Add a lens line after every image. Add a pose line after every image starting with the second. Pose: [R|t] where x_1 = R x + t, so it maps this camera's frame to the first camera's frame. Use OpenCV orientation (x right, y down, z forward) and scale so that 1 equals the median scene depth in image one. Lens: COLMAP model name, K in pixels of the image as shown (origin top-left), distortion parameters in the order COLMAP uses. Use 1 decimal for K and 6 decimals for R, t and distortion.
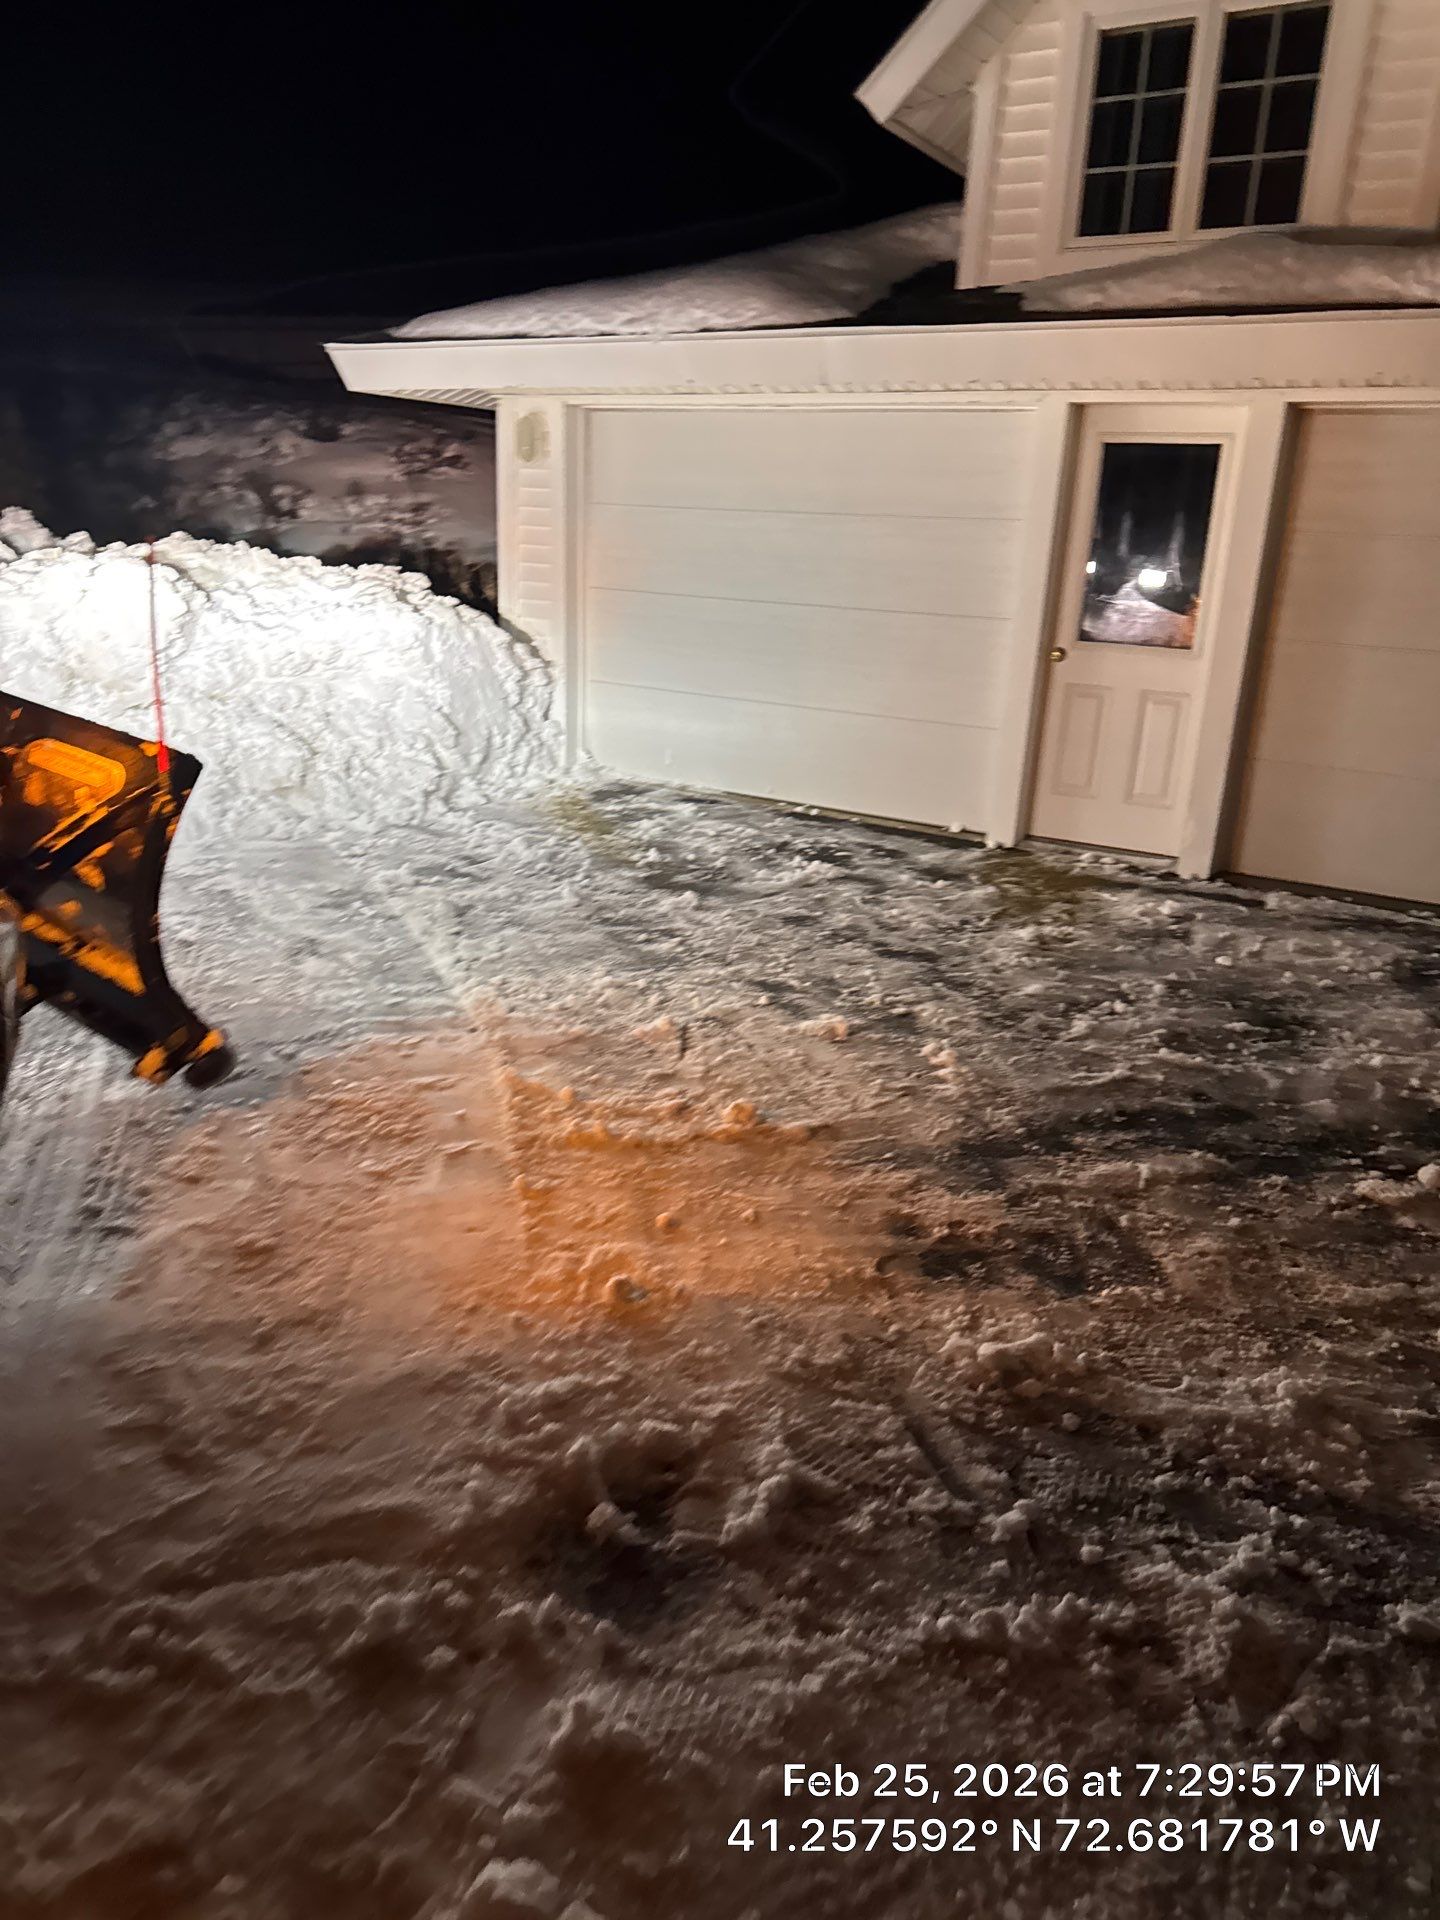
lens RADIAL K [[1381.8, 0, 726.6], [0, 1381.8, 955.2], [0, 0, 1]] dist [0.137530, -0.222095]
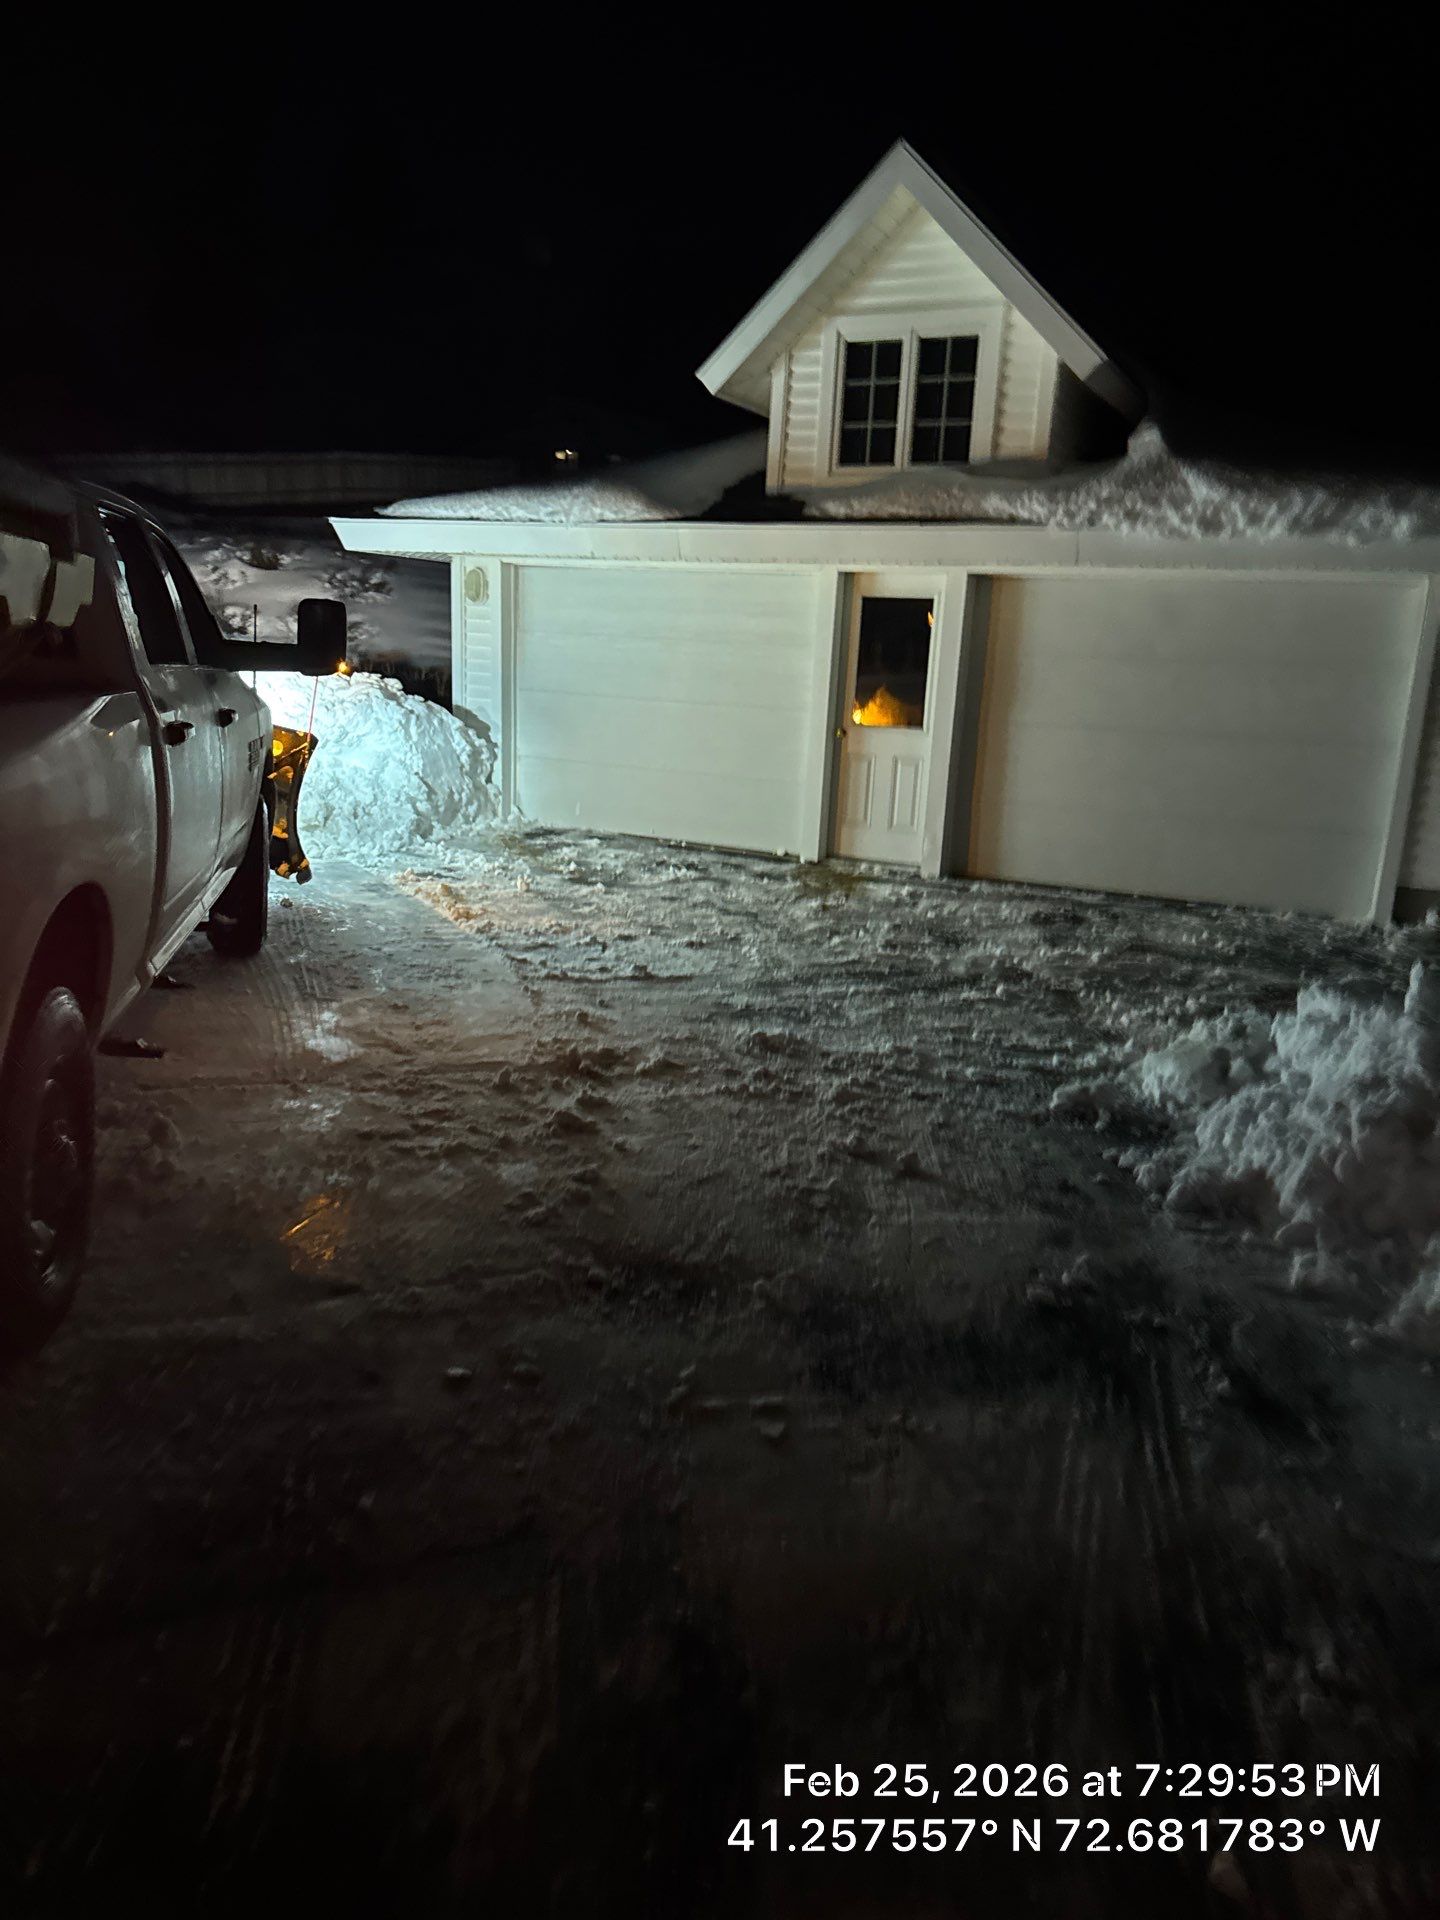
lens RADIAL K [[1396.9, 0, 720.0], [0, 1396.9, 960.0], [0, 0, 1]] dist [0.233046, -0.439527]
pose [[0.996917, -0.016448, 0.076725, -0.015168], [0.022062, 0.997095, -0.072905, 0.155625], [-0.075303, 0.074373, 0.994383, -0.547133]]
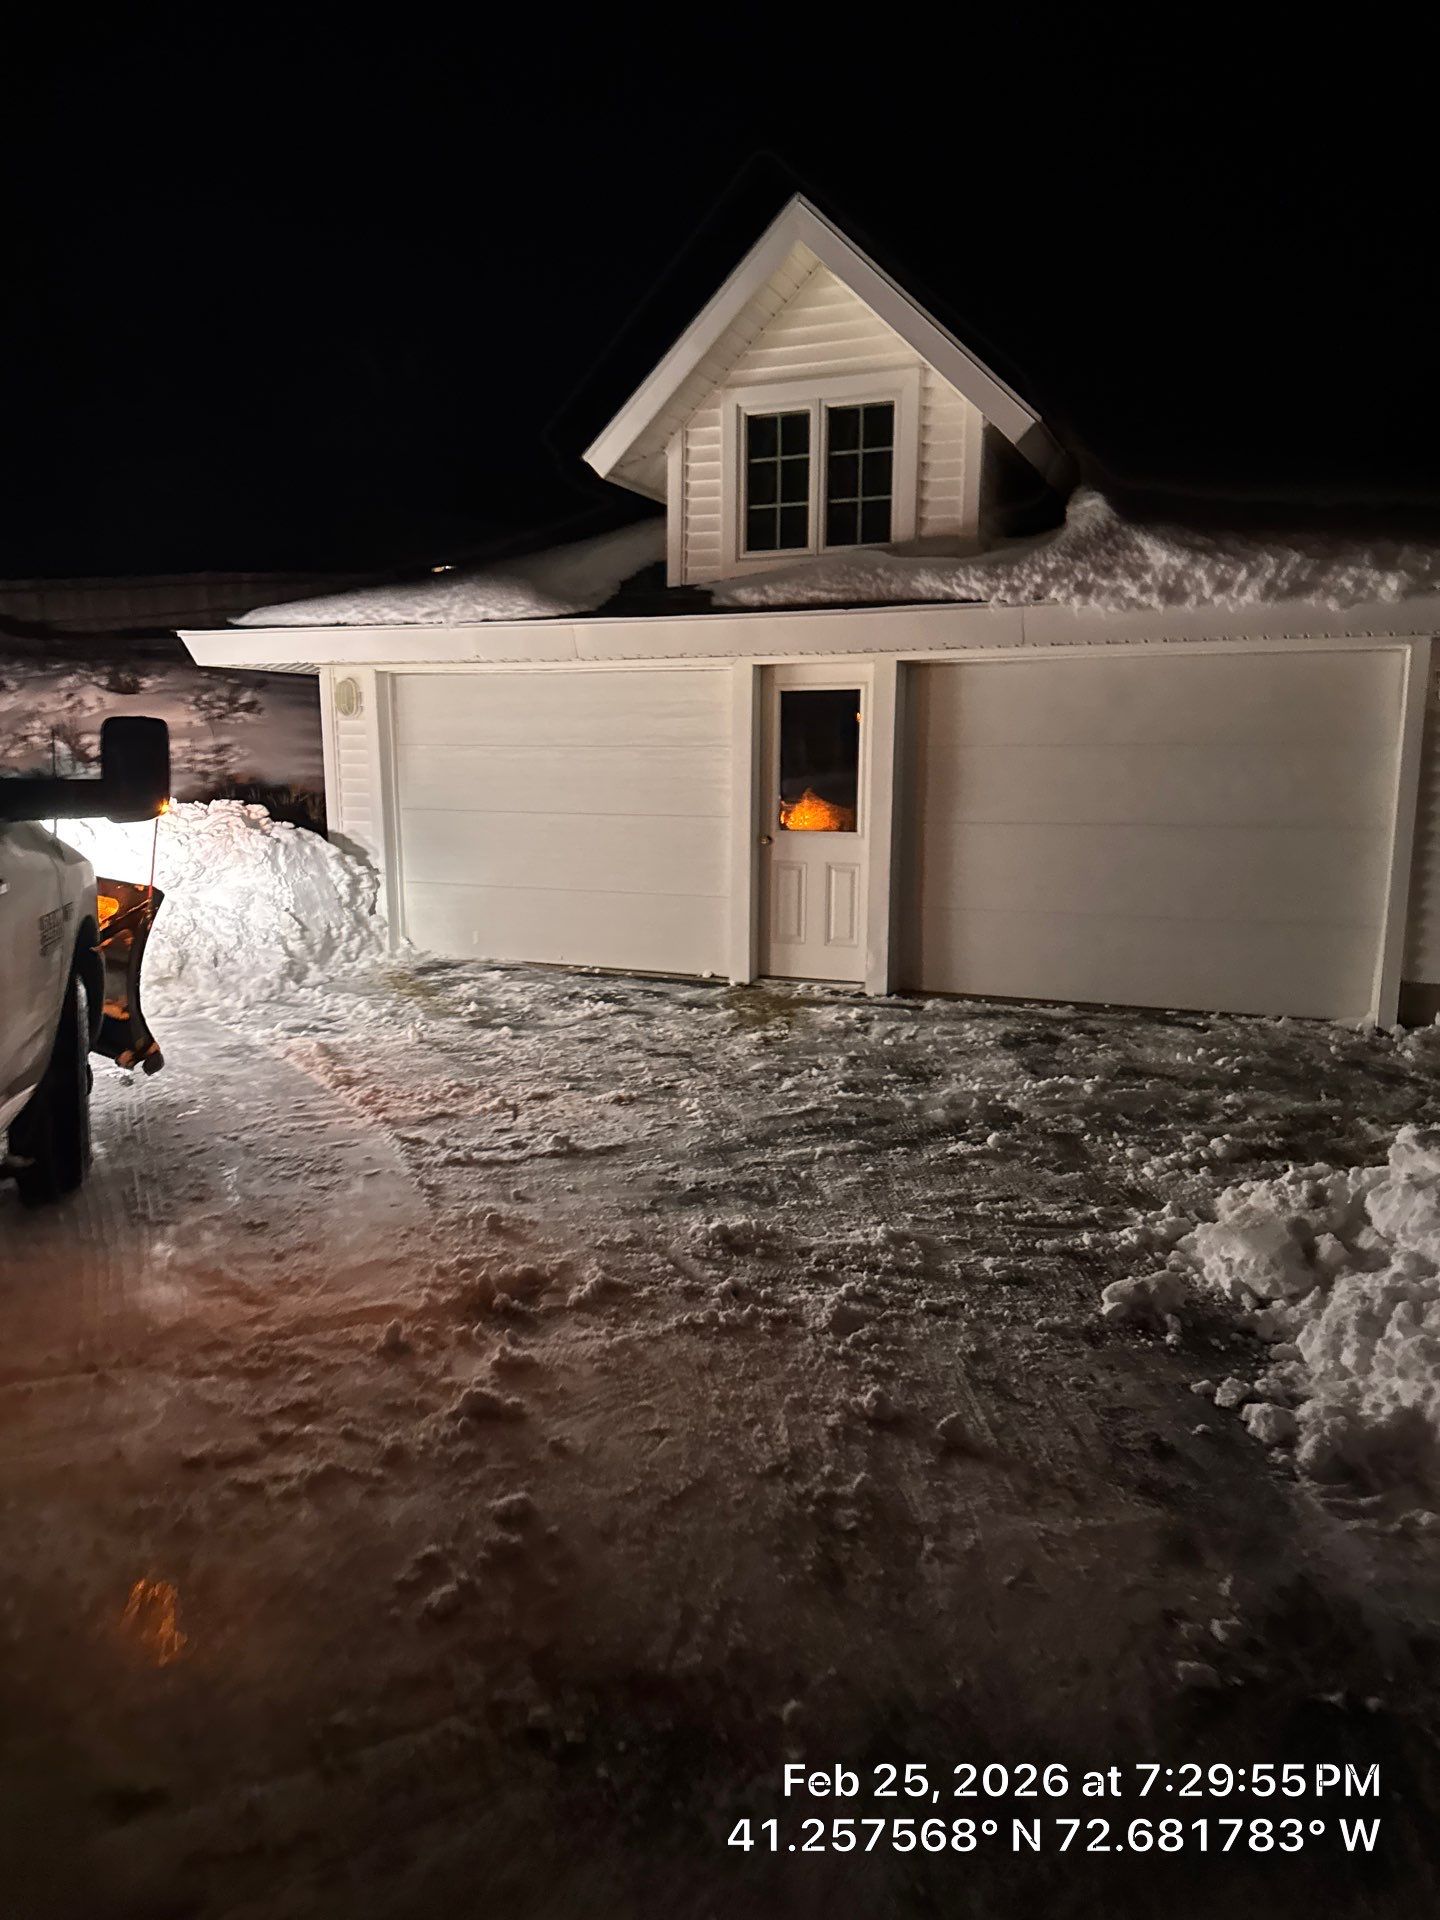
lens RADIAL K [[1388.8, 0, 706.0], [0, 1388.8, 980.1], [0, 0, 1]] dist [0.223475, -0.435174]
pose [[0.988059, -0.068374, 0.138074, -0.019014], [0.085753, 0.988556, -0.124114, 0.092885], [-0.128008, 0.134472, 0.982614, -0.345261]]
